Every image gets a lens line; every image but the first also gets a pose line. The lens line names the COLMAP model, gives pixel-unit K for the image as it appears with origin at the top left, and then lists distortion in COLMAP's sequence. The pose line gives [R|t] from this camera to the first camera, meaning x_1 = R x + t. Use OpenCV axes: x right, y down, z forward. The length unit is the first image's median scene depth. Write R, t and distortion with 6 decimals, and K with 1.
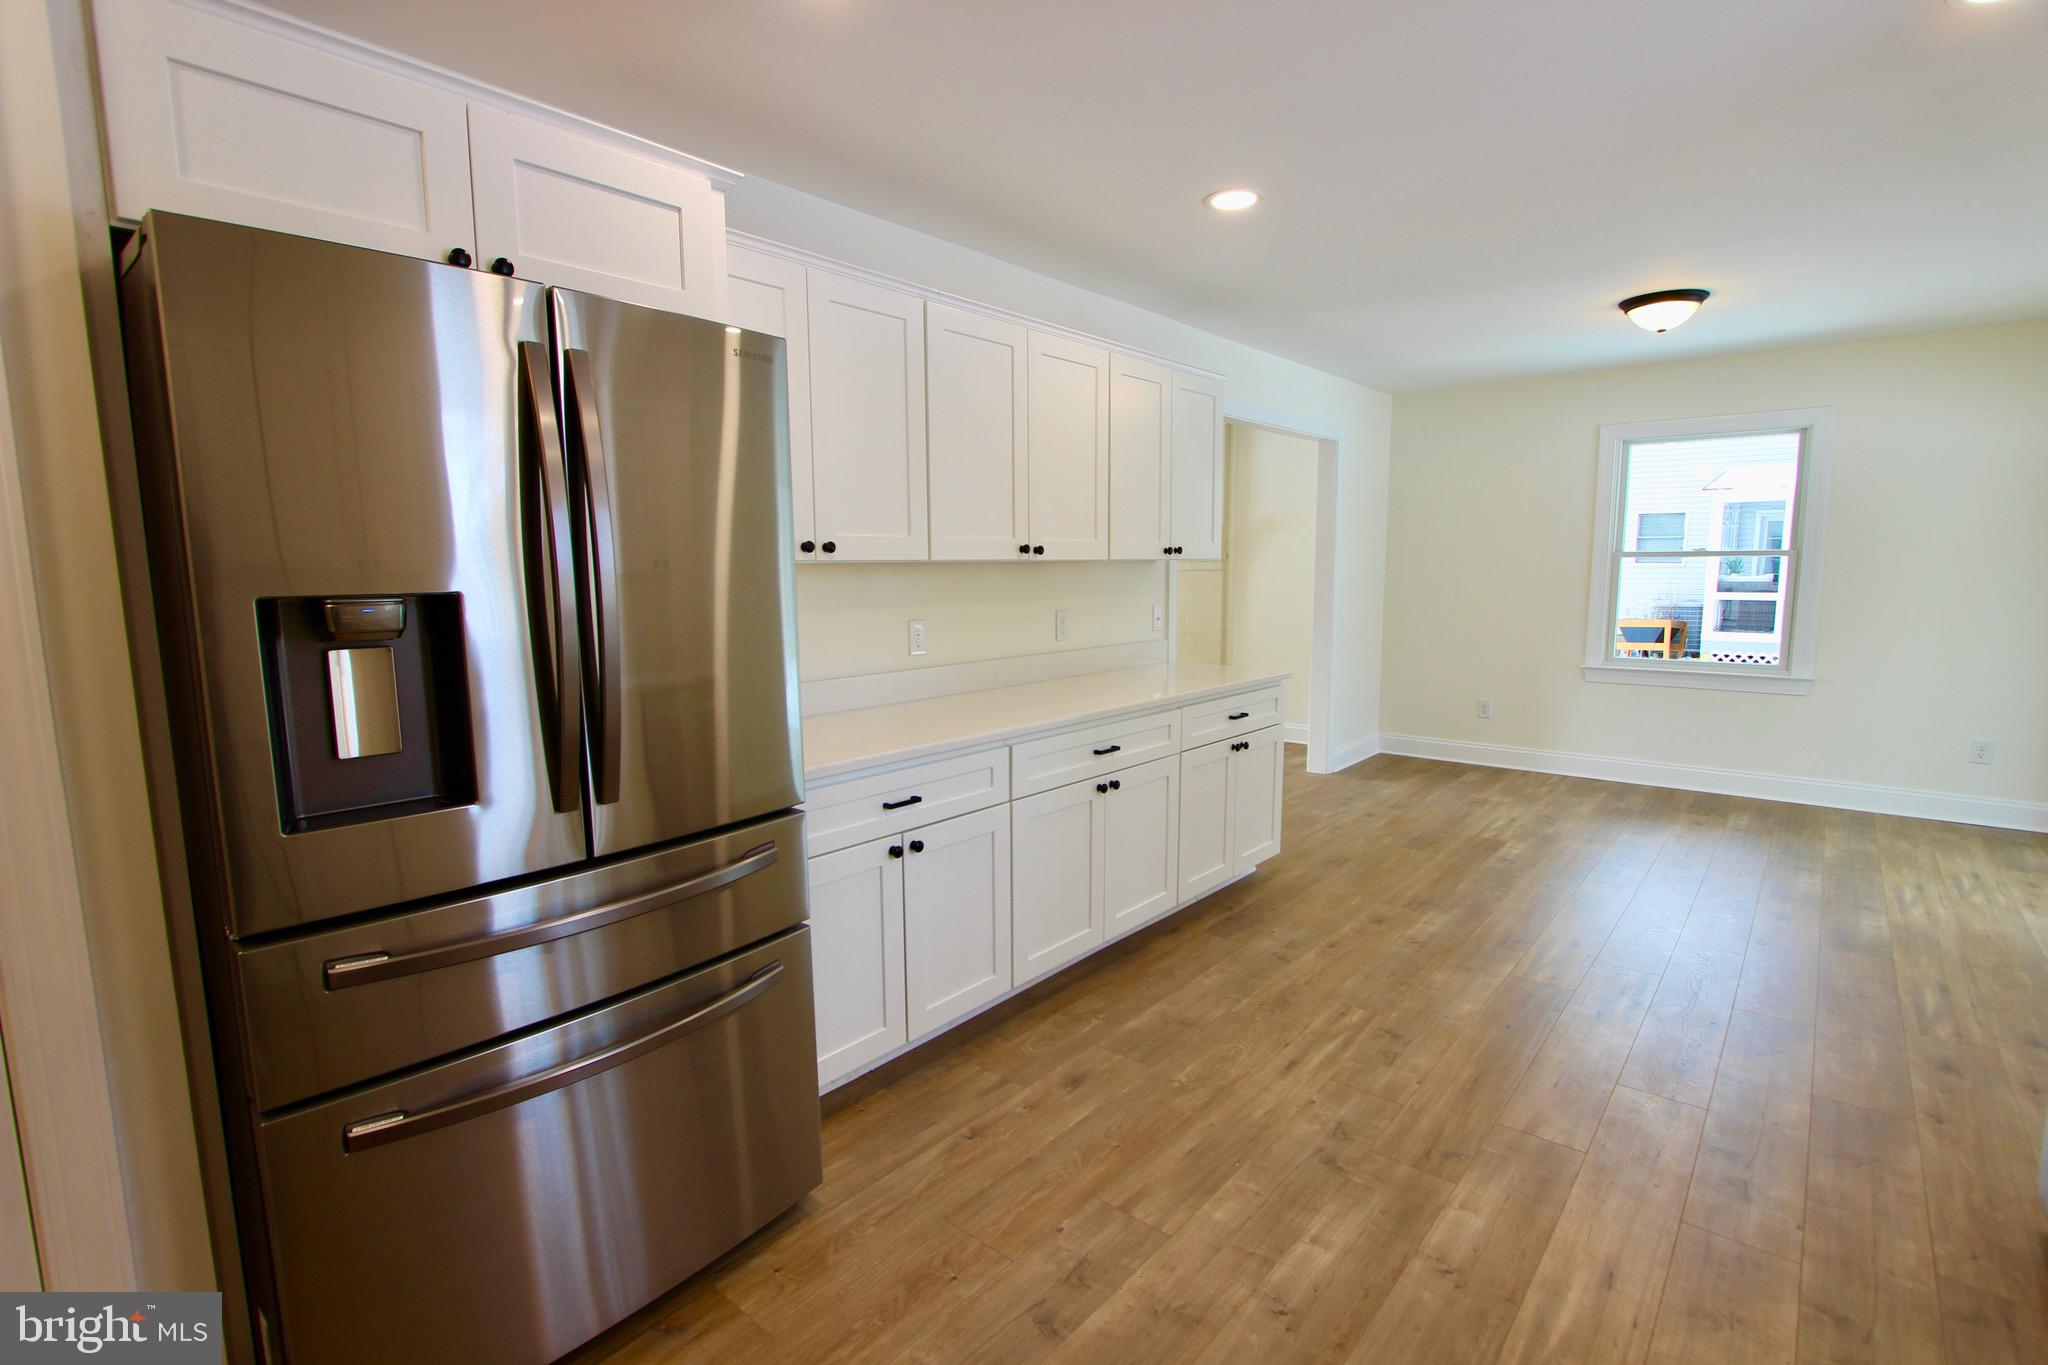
lens RADIAL K [[949.0, 0, 1021.0], [0, 949.0, 689.4], [0, 0, 1]] dist [-0.017601, 0.002795]
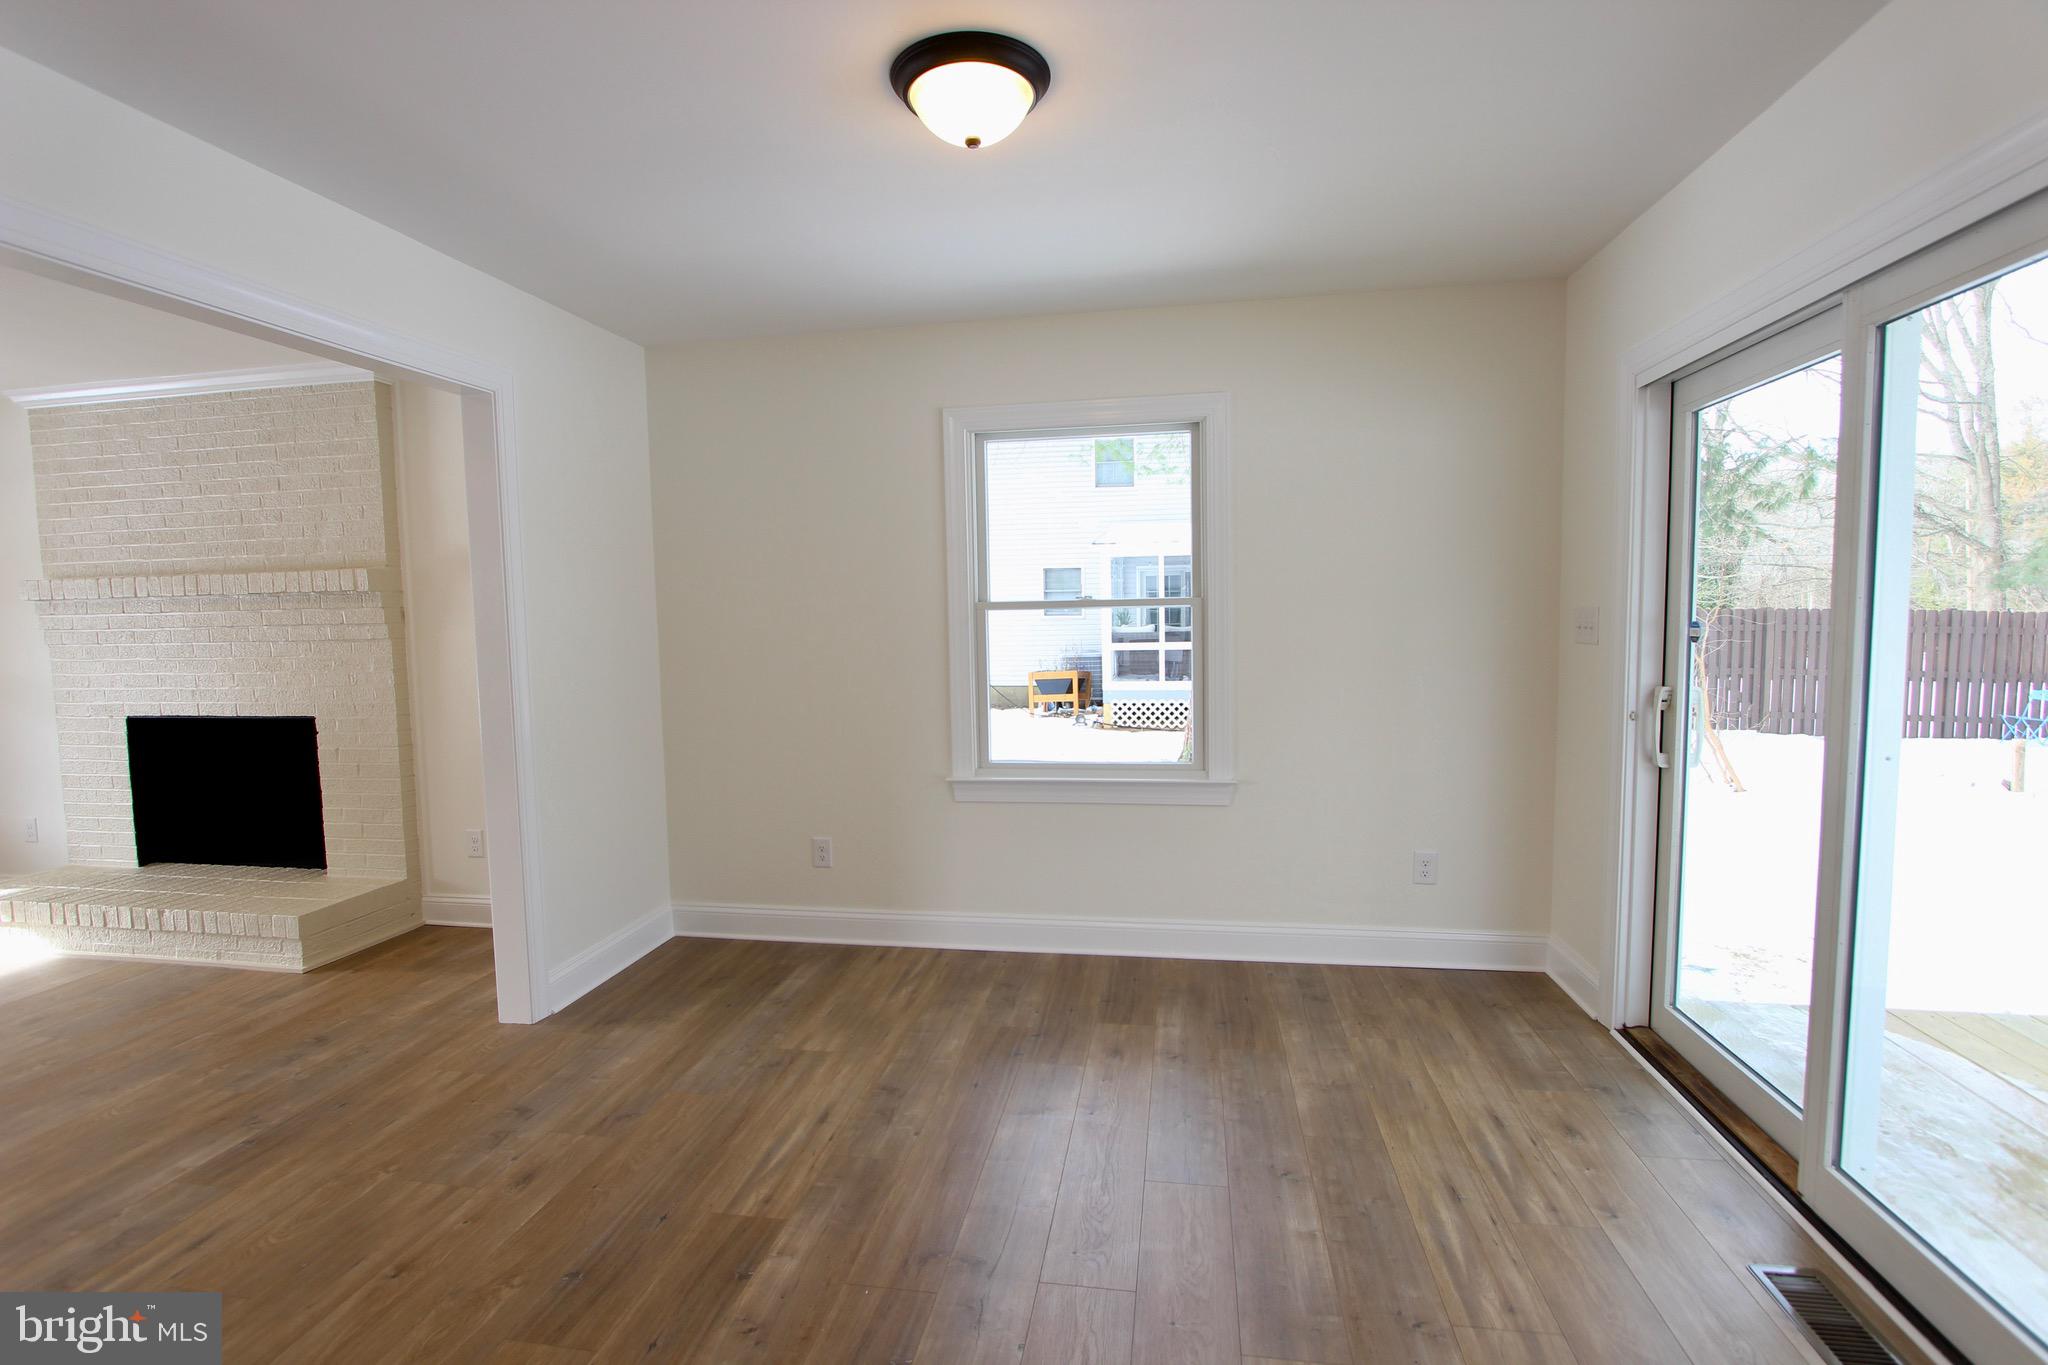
lens RADIAL K [[949.0, 0, 1019.5], [0, 949.0, 689.8], [0, 0, 1]] dist [-0.017601, 0.002795]
pose [[0.858882, -0.050191, 0.509708, 0.523592], [0.080000, 0.996118, -0.036717, -0.097204], [-0.505887, 0.072312, 0.859563, 0.701724]]
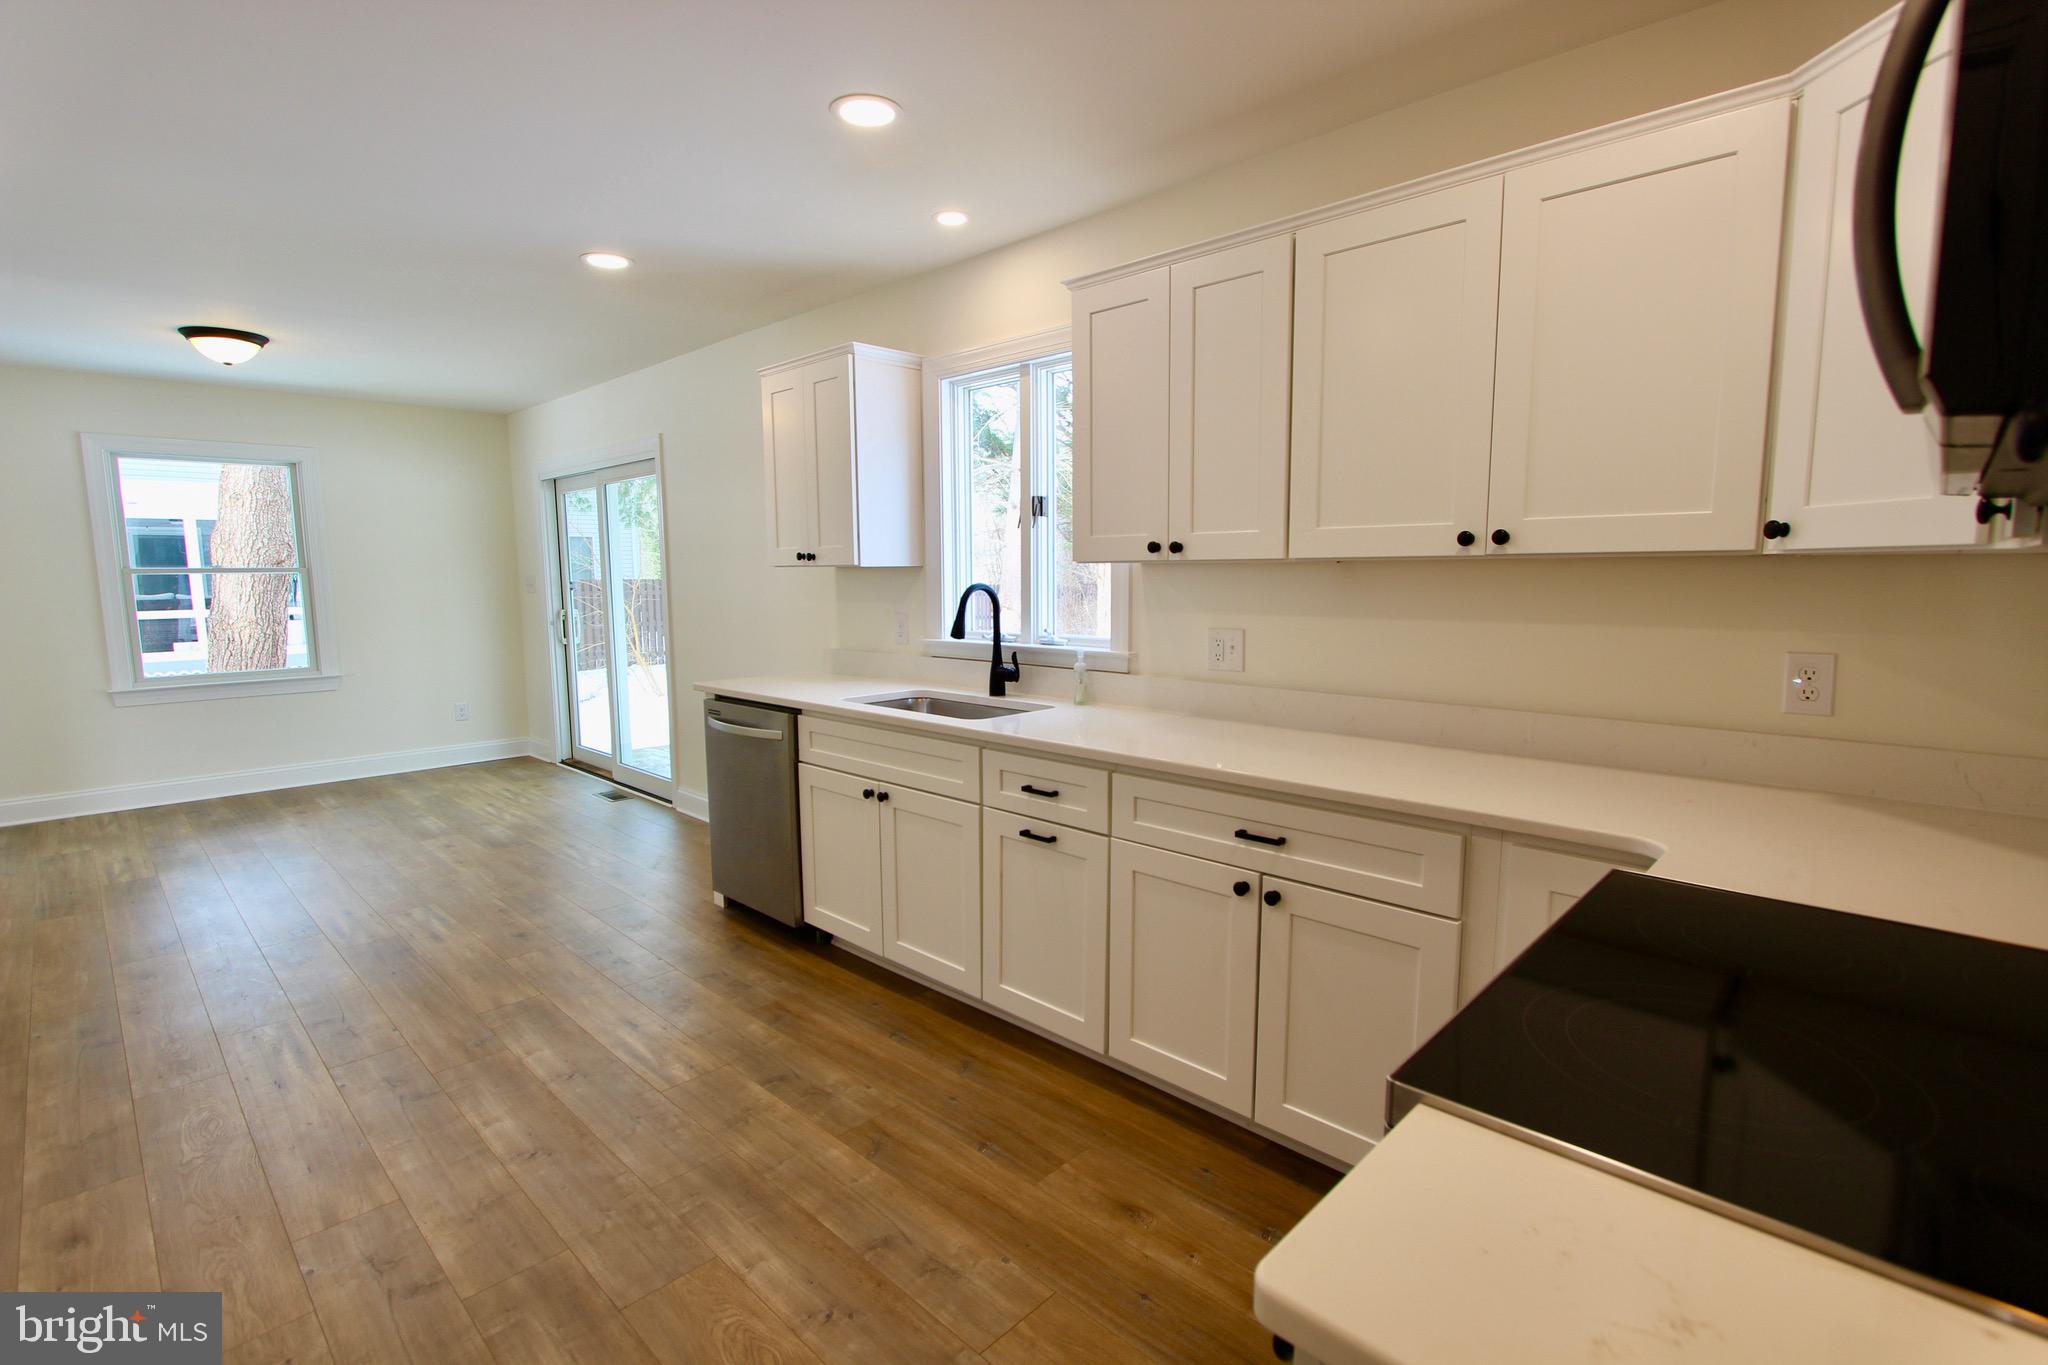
lens RADIAL K [[949.0, 0, 1023.2], [0, 949.0, 689.6], [0, 0, 1]] dist [-0.017601, 0.002795]
pose [[0.057445, -0.116536, 0.991524, -0.442546], [0.136540, 0.984749, 0.107829, -0.005271], [-0.988968, 0.129188, 0.072481, 0.081218]]
